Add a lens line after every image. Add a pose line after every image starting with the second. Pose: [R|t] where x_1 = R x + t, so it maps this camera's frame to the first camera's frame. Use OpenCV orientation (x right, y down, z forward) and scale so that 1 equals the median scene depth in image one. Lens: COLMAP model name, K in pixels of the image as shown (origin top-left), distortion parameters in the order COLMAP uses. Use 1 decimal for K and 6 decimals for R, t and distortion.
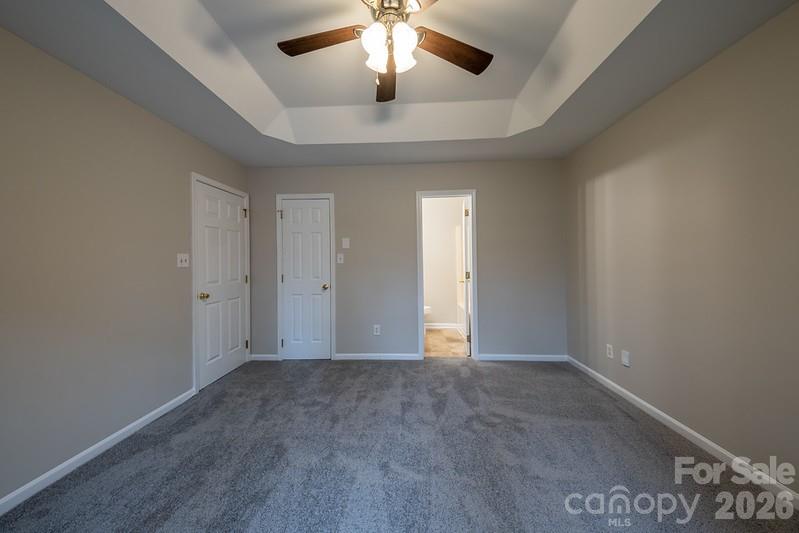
lens RADIAL K [[278.6, 0, 402.7], [0, 278.6, 256.0], [0, 0, 1]] dist [0.008216, -0.003060]
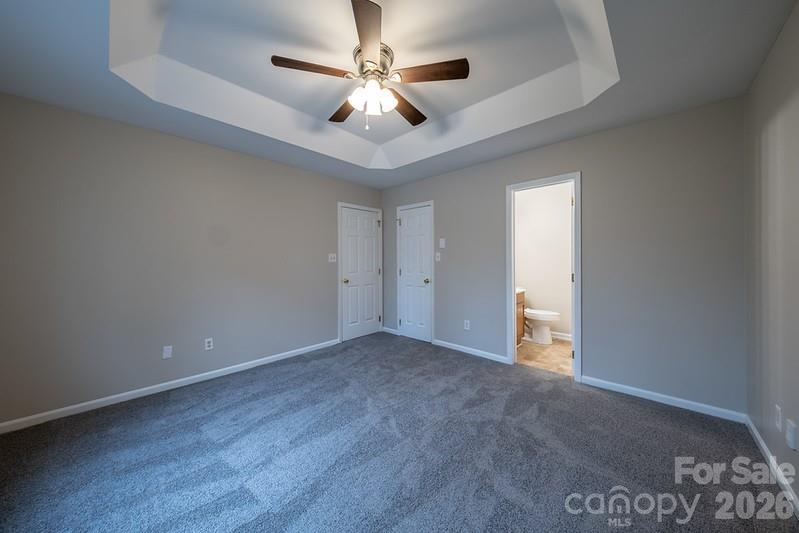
lens RADIAL K [[278.6, 0, 398.5], [0, 278.6, 255.0], [0, 0, 1]] dist [0.008216, -0.003060]
pose [[0.746023, -0.003707, -0.665910, 0.498764], [0.004889, 0.999988, -0.000090, 0.001444], [0.665903, -0.003189, 0.746032, 0.050273]]
